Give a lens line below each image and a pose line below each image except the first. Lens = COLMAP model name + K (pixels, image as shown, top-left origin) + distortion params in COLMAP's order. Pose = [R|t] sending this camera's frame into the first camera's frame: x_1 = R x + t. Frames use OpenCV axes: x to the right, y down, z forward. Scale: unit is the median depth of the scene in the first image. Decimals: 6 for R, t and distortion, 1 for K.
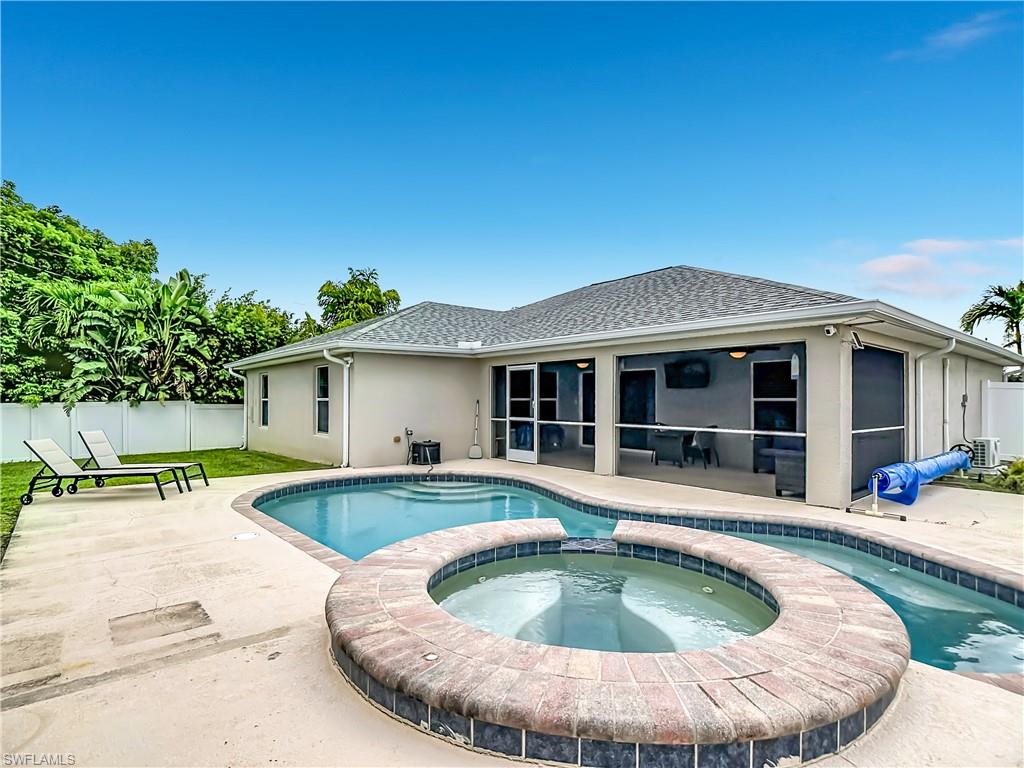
lens RADIAL K [[547.5, 0, 510.4], [0, 547.5, 390.5], [0, 0, 1]] dist [0.001885, -0.026870]
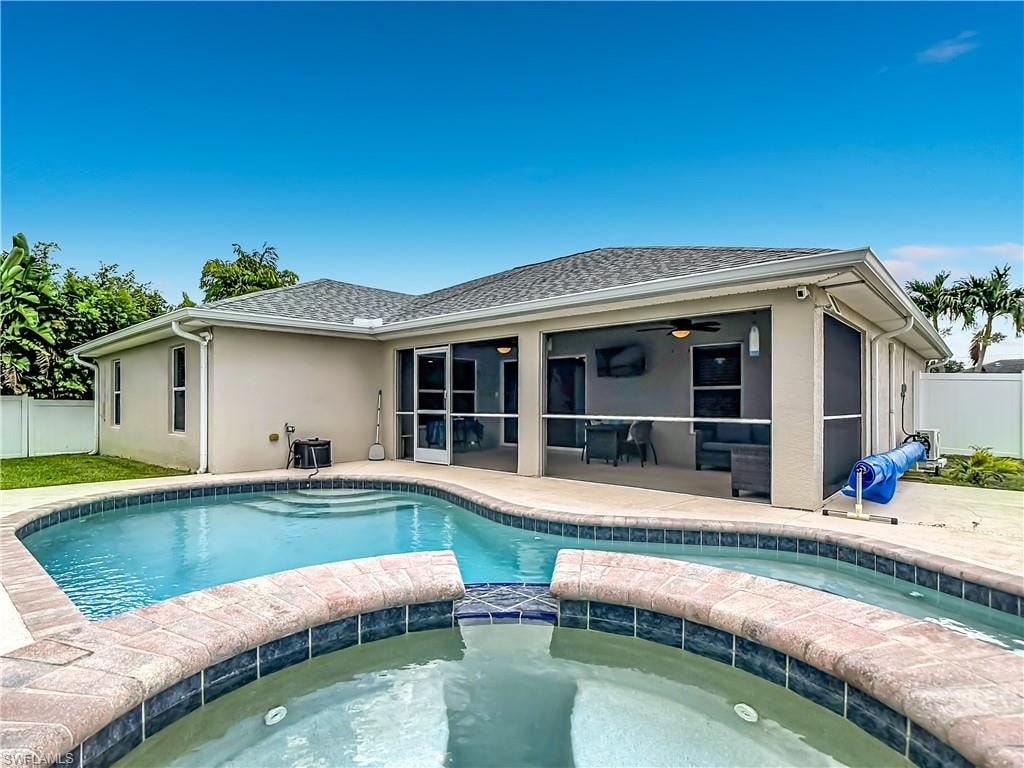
lens RADIAL K [[547.5, 0, 510.4], [0, 547.5, 390.5], [0, 0, 1]] dist [0.001885, -0.026870]
pose [[0.990247, 0.001030, 0.139318, 0.026784], [0.000018, 0.999972, -0.007517, 0.029418], [-0.139322, 0.007446, 0.990219, 0.173646]]
